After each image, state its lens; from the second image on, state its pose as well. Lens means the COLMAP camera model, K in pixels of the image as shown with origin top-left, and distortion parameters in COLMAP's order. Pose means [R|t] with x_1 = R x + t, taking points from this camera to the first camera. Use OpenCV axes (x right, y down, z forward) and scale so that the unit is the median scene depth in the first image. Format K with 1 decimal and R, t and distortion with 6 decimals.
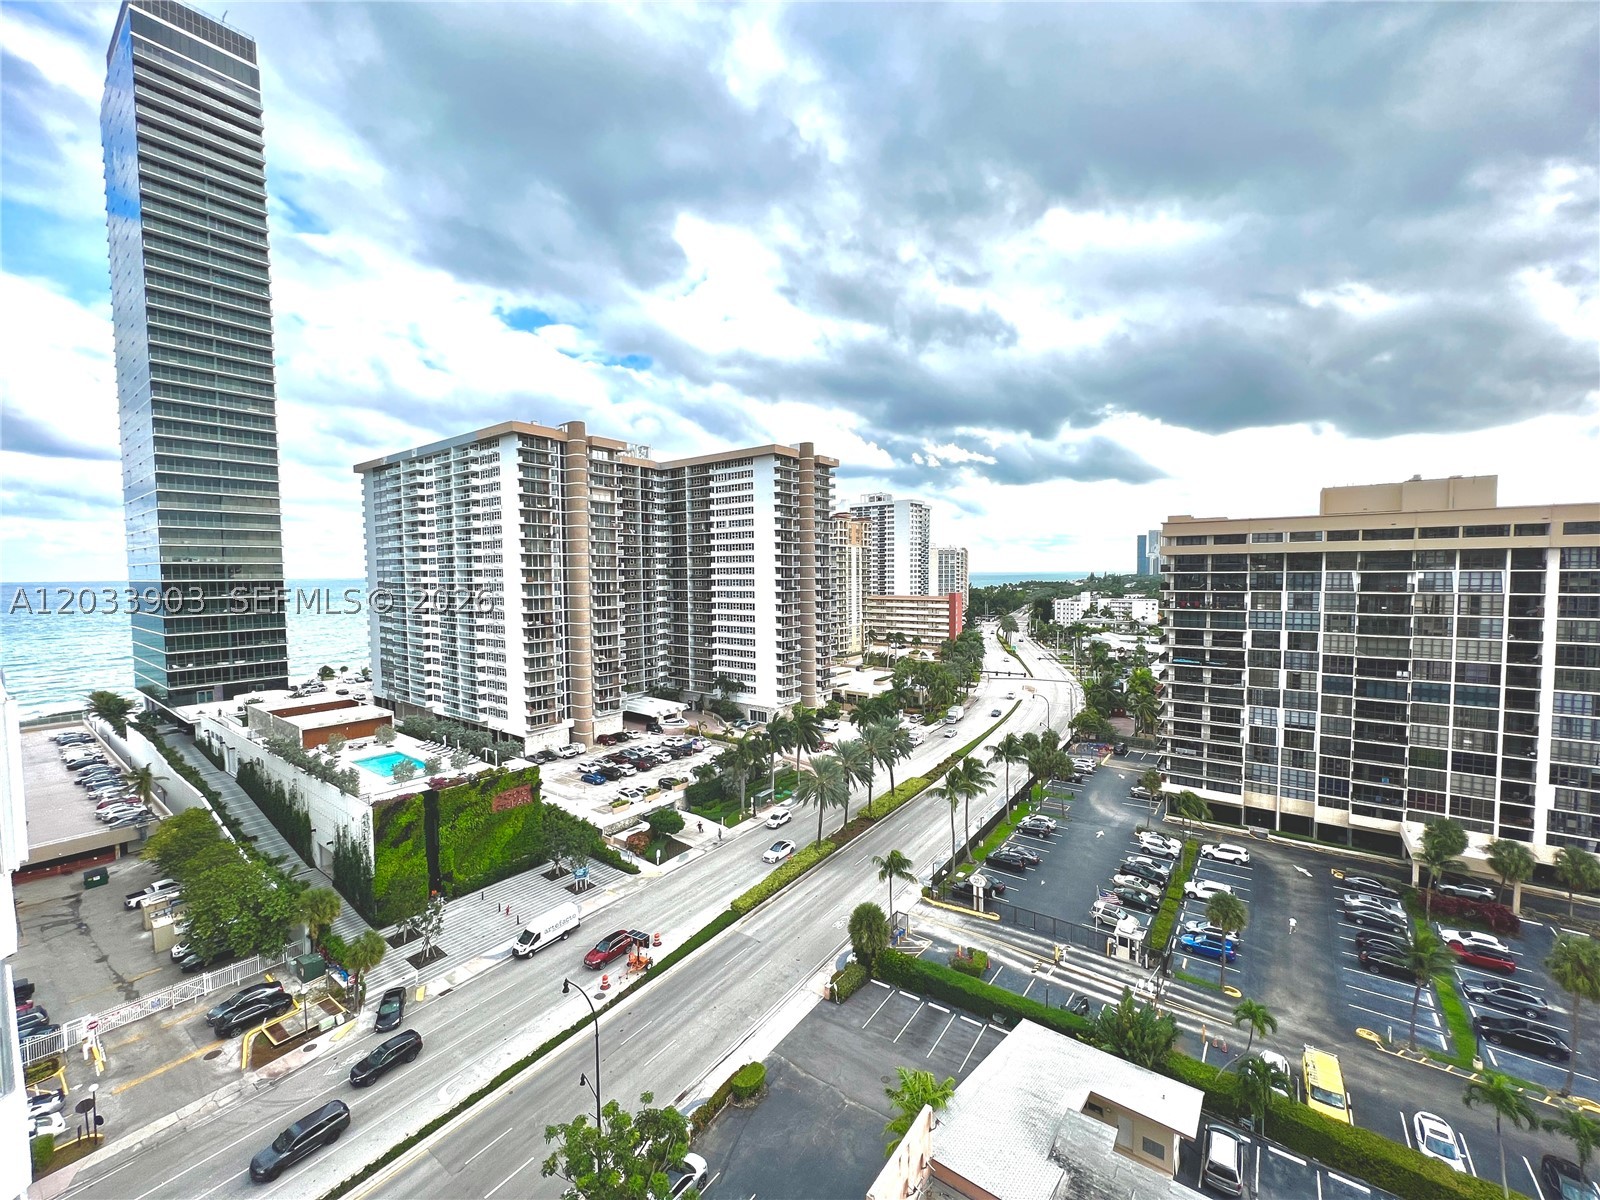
lens RADIAL K [[640.2, 0, 801.3], [0, 640.2, 602.1], [0, 0, 1]] dist [-0.000100, 0.000112]
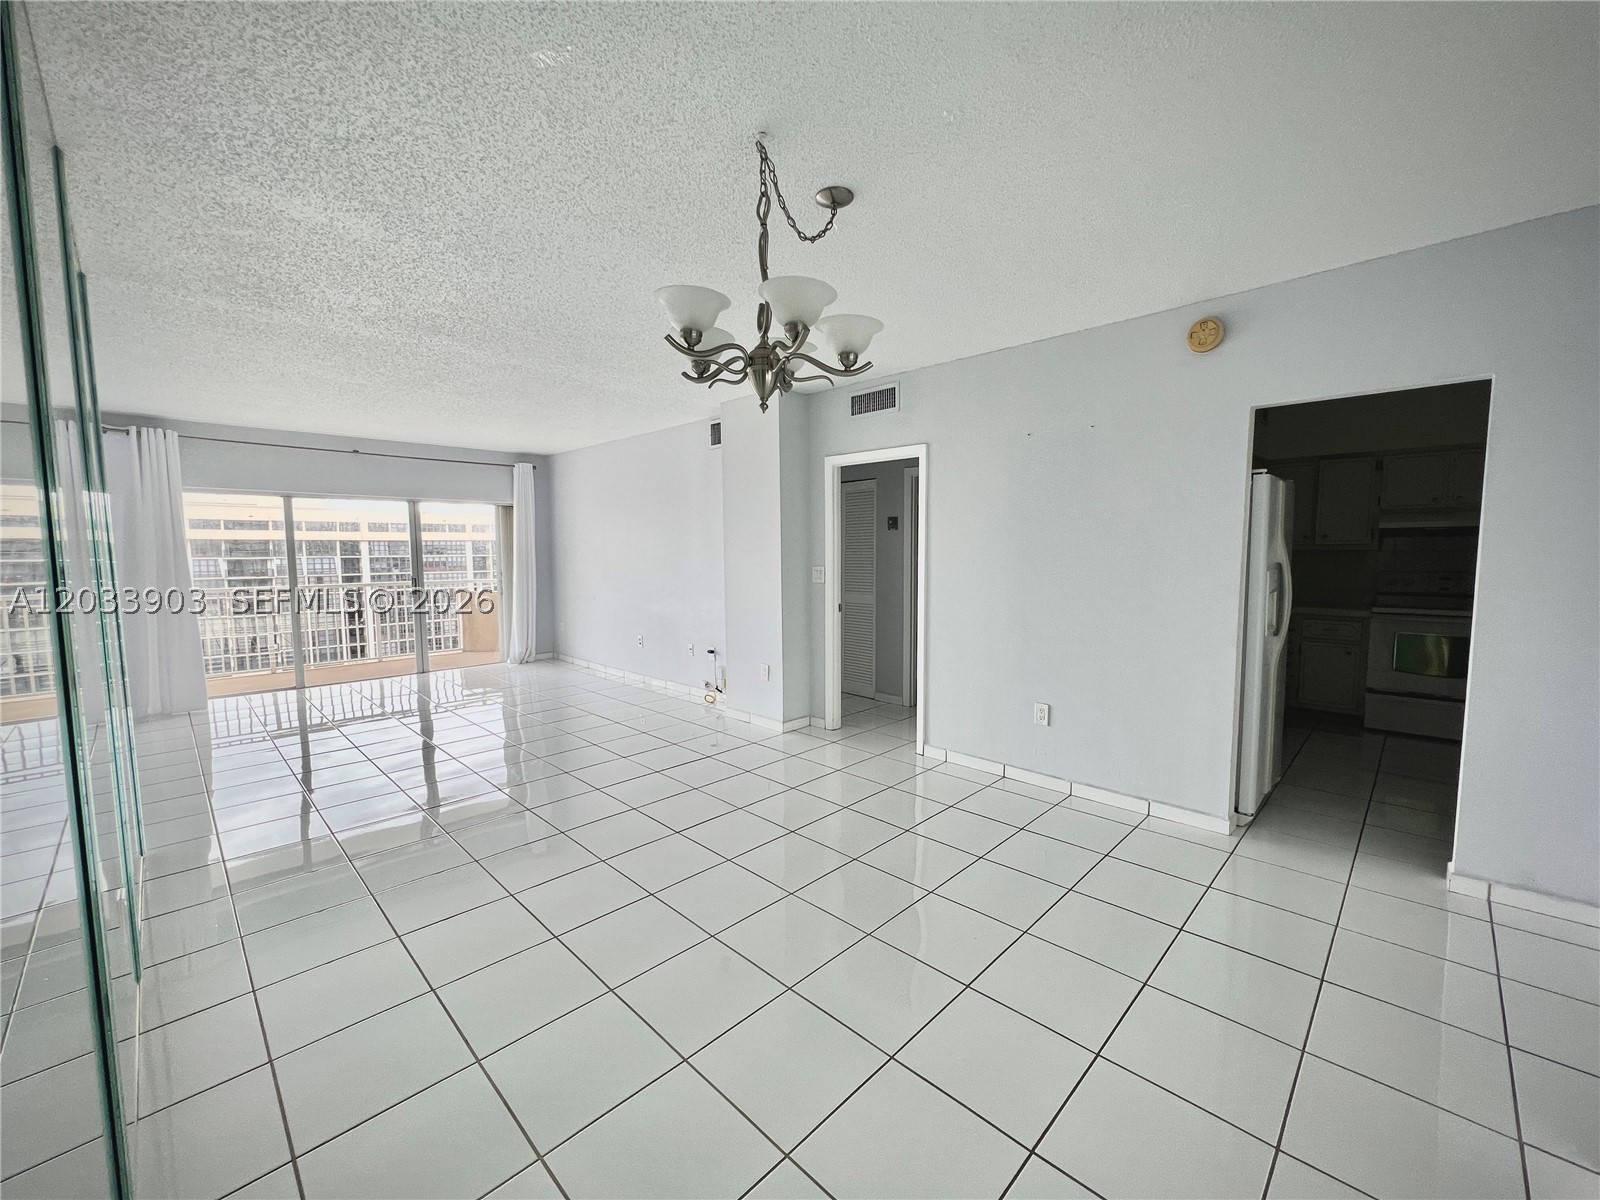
lens RADIAL K [[644.1, 0, 797.8], [0, 644.1, 603.7], [0, 0, 1]] dist [0.001012, -0.000469]
pose [[0.139027, -0.077719, 0.987234, -0.058709], [0.052692, 0.996084, 0.070995, 0.001808], [-0.988886, 0.042149, 0.142578, -0.085759]]
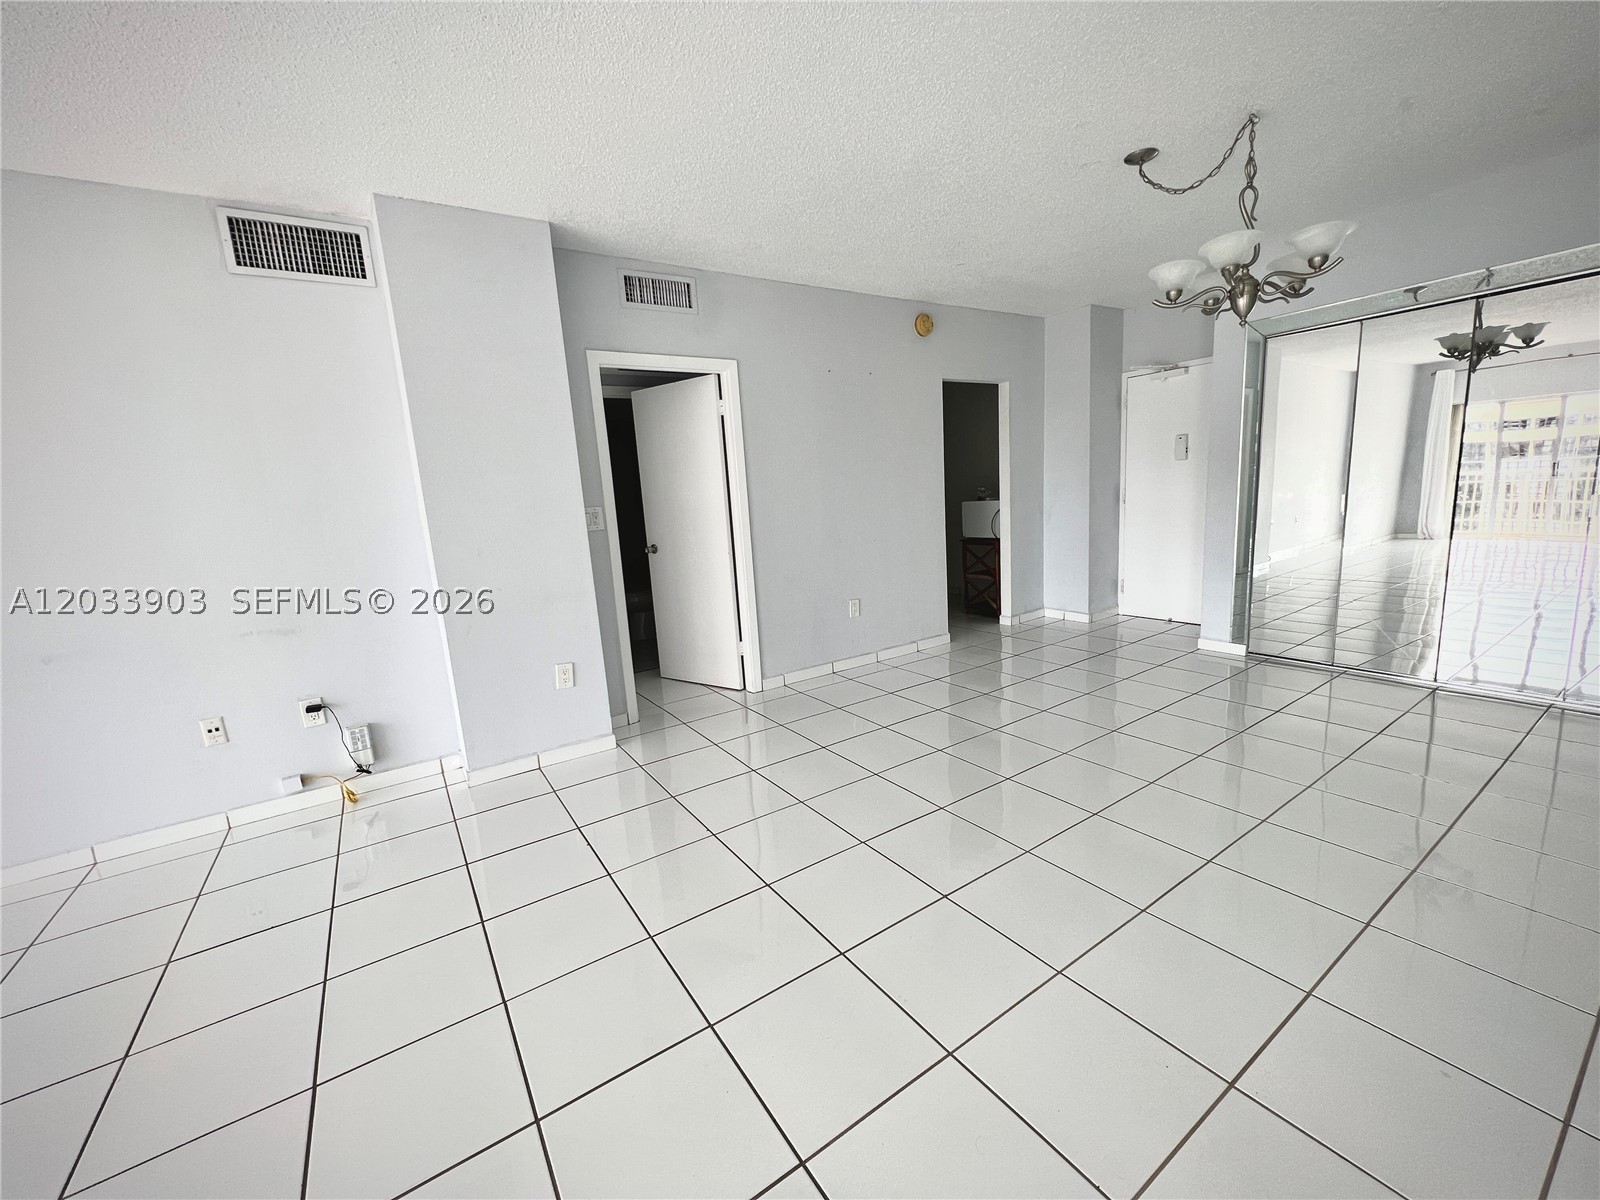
lens RADIAL K [[640.2, 0, 799.5], [0, 640.2, 604.2], [0, 0, 1]] dist [-0.000100, 0.000112]
pose [[-0.938975, 0.011626, 0.343788, -0.032799], [0.090218, 0.972766, 0.213511, 0.001293], [-0.331943, 0.231497, -0.914452, -0.052034]]
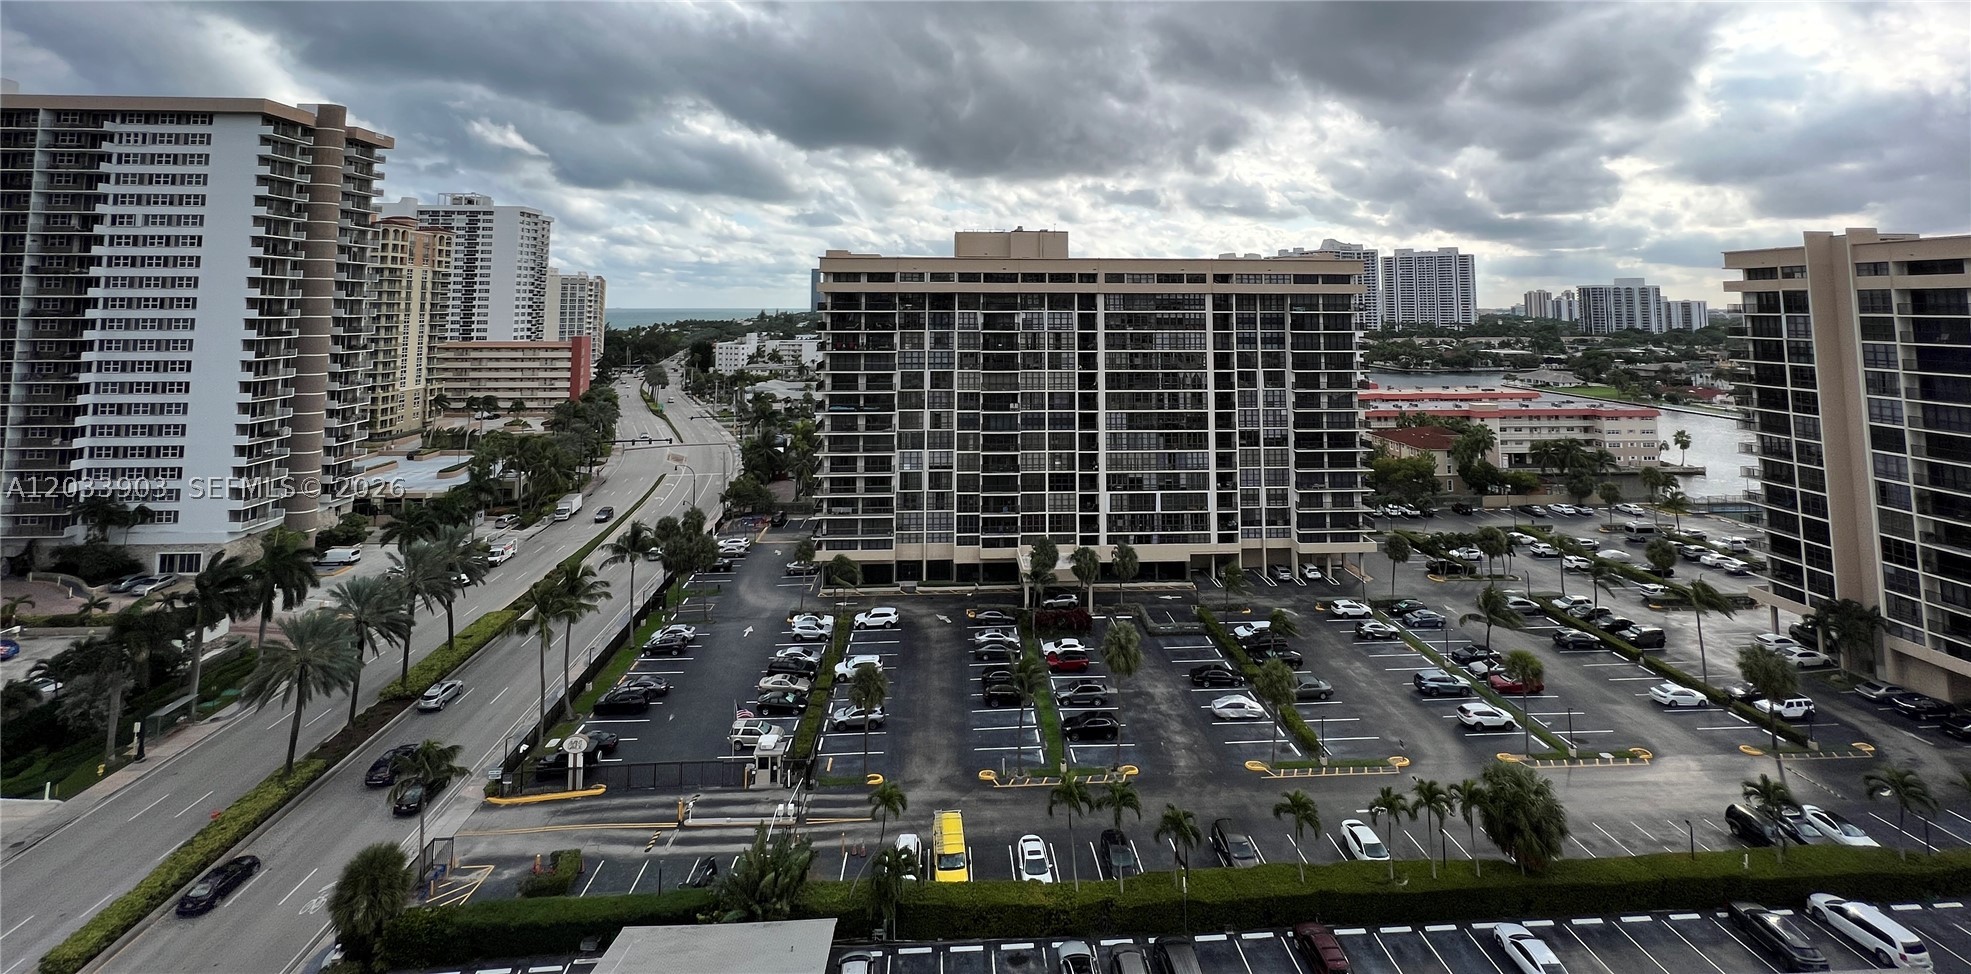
lens RADIAL K [[788.7, 0, 986.4], [0, 788.7, 237.8], [0, 0, 1]] dist [-0.001521, 0.000518]
pose [[0.764957, 0.065341, 0.640758, 0.018237], [0.022376, 0.991544, -0.127826, -0.000742], [-0.643693, 0.112119, 0.757027, -0.014102]]
